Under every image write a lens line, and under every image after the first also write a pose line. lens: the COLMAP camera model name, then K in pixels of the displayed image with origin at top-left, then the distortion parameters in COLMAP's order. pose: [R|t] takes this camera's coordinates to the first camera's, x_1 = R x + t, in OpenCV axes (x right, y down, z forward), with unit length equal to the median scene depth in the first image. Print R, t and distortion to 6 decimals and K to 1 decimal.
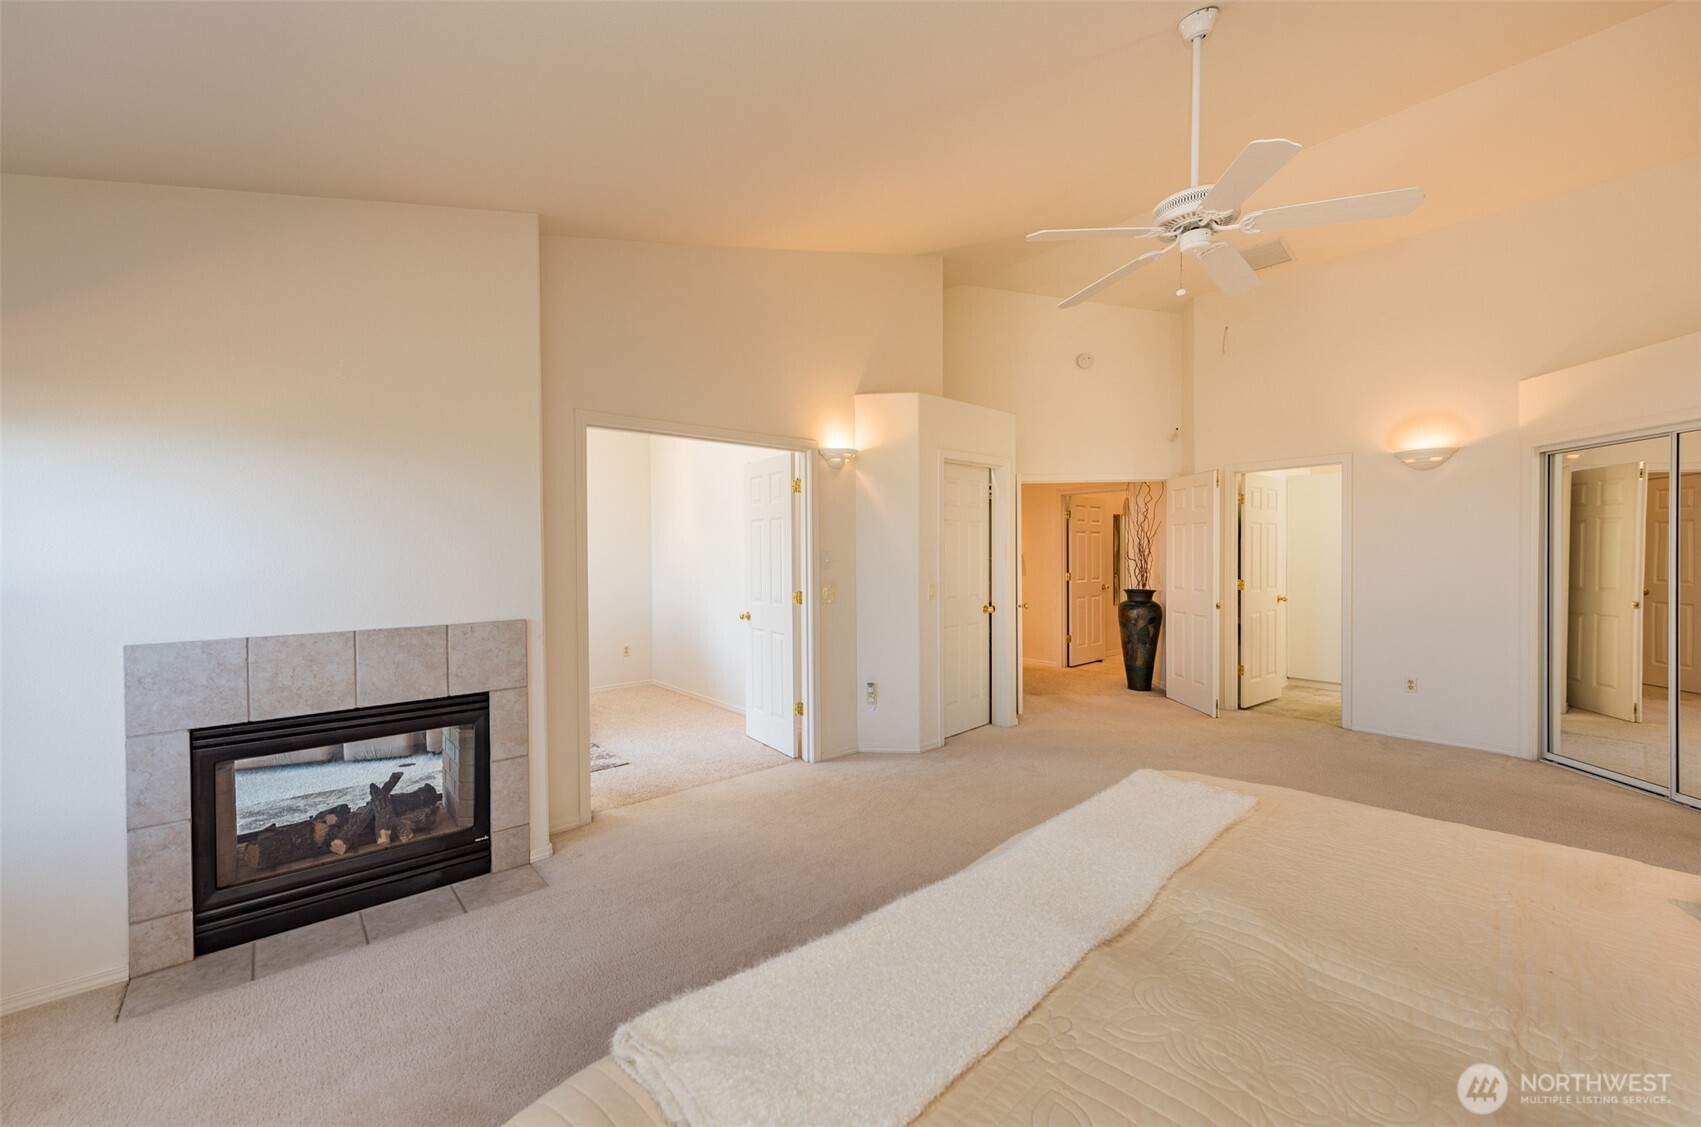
lens RADIAL K [[680.4, 0, 850.5], [0, 680.4, 563.5], [0, 0, 1]] dist [-0.000276, -0.000122]
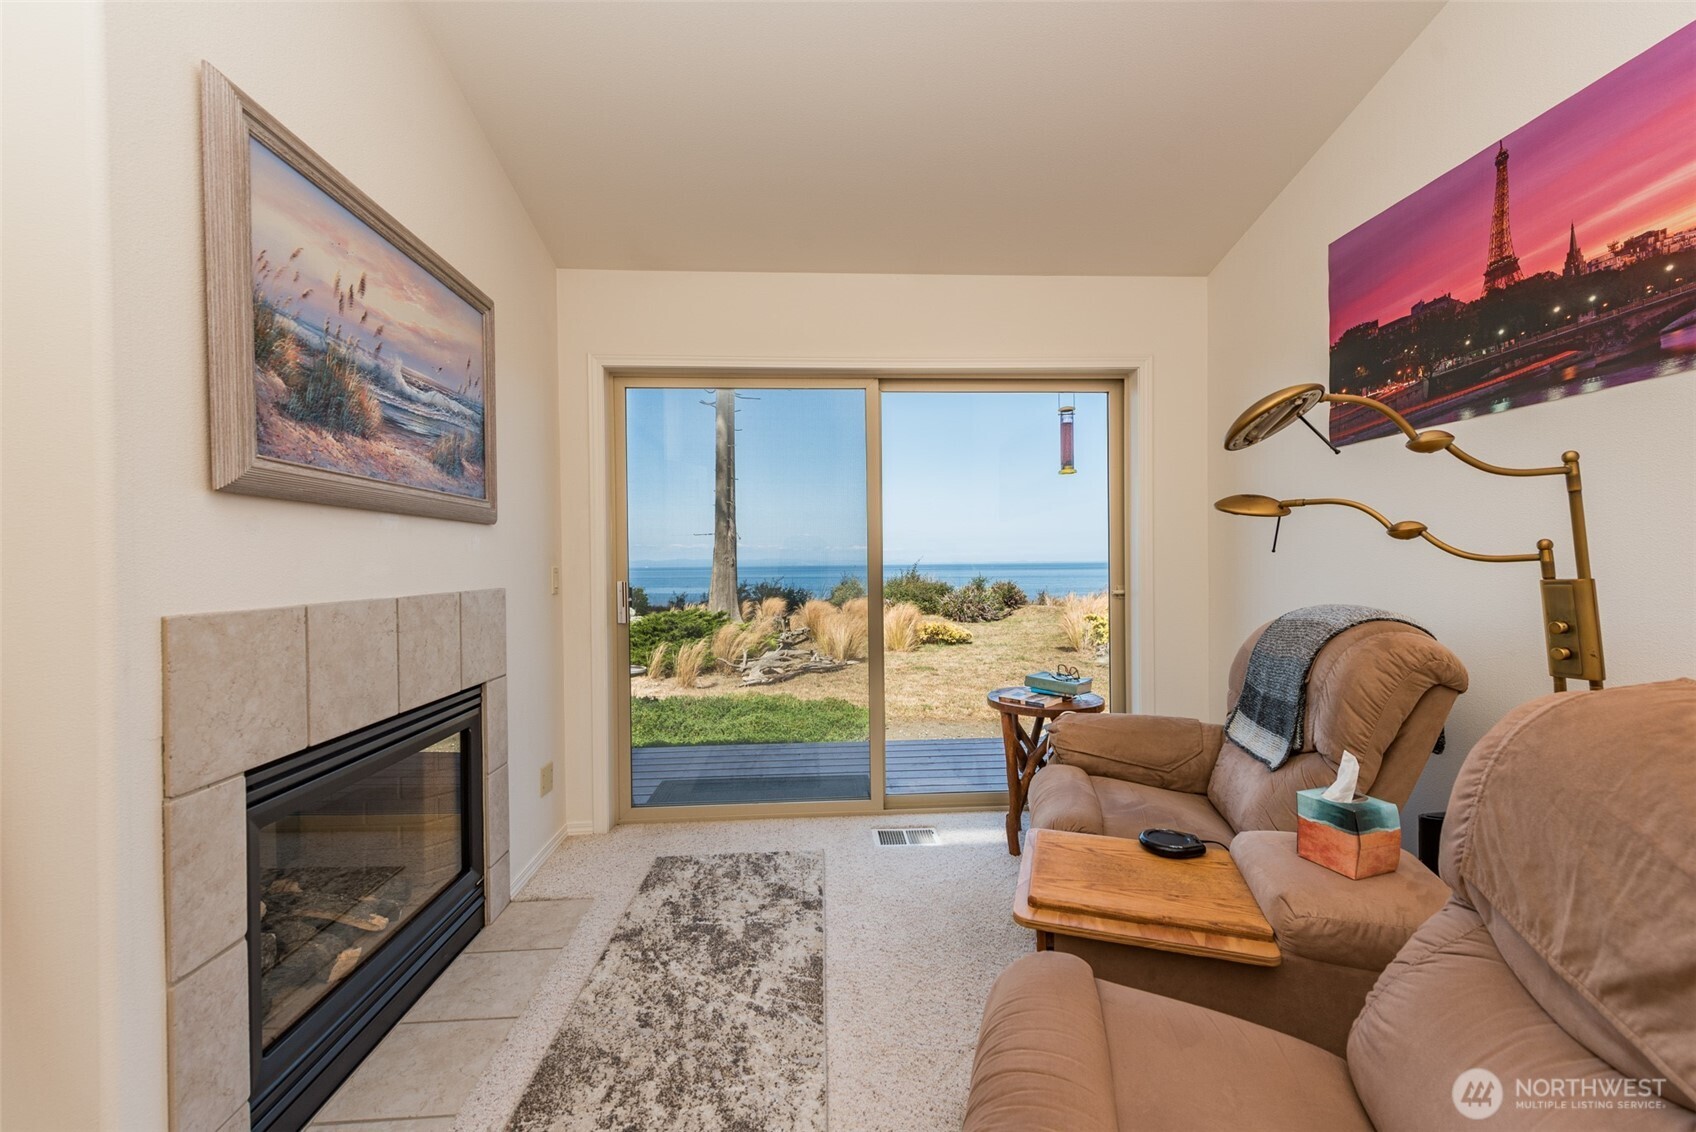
lens RADIAL K [[668.9, 0, 847.3], [0, 668.9, 570.2], [0, 0, 1]] dist [0.014597, -0.005687]
pose [[-0.616784, 0.015898, -0.786972, -0.569491], [-0.002409, 0.999753, 0.022085, 0.052745], [0.787129, 0.015518, -0.616593, 1.715633]]
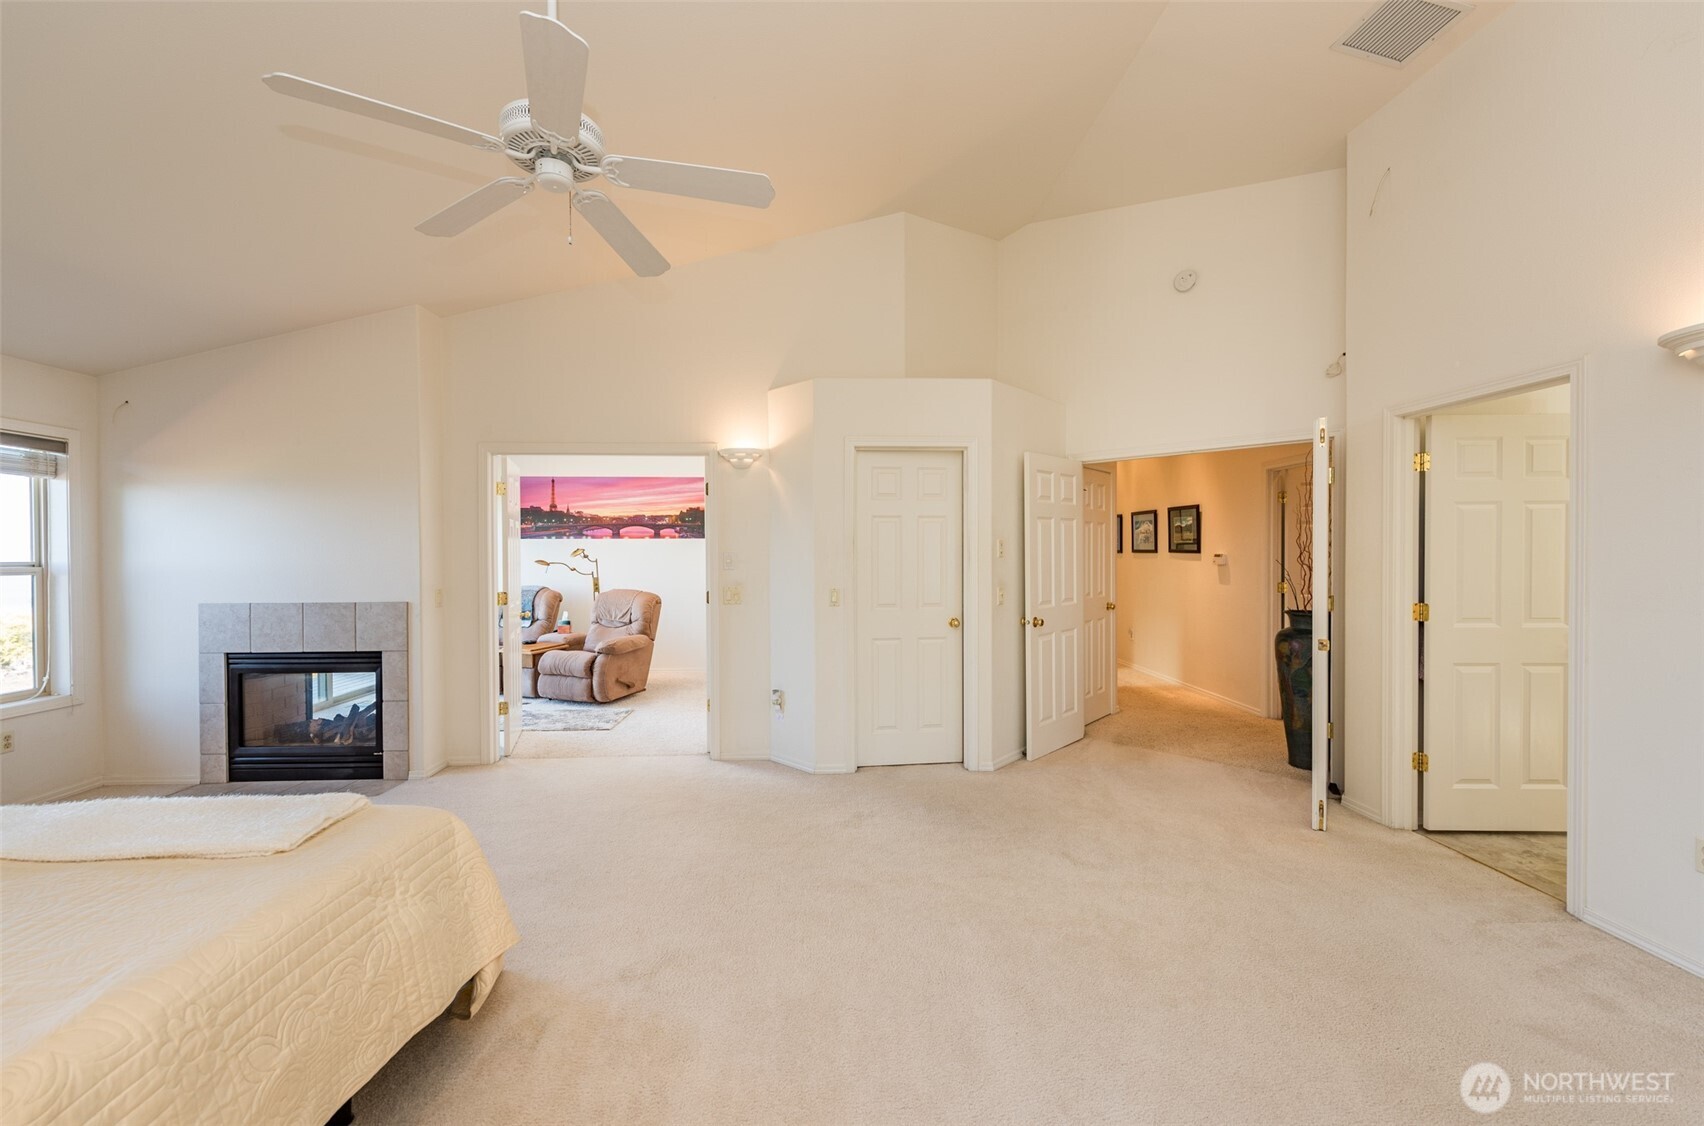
lens RADIAL K [[672.6, 0, 849.7], [0, 672.6, 556.4], [0, 0, 1]] dist [-0.000653, -0.000018]
pose [[0.776996, 0.009278, -0.629438, 1.103640], [-0.010792, 0.999941, 0.001417, -0.022364], [0.629413, 0.005692, 0.777050, 0.519620]]
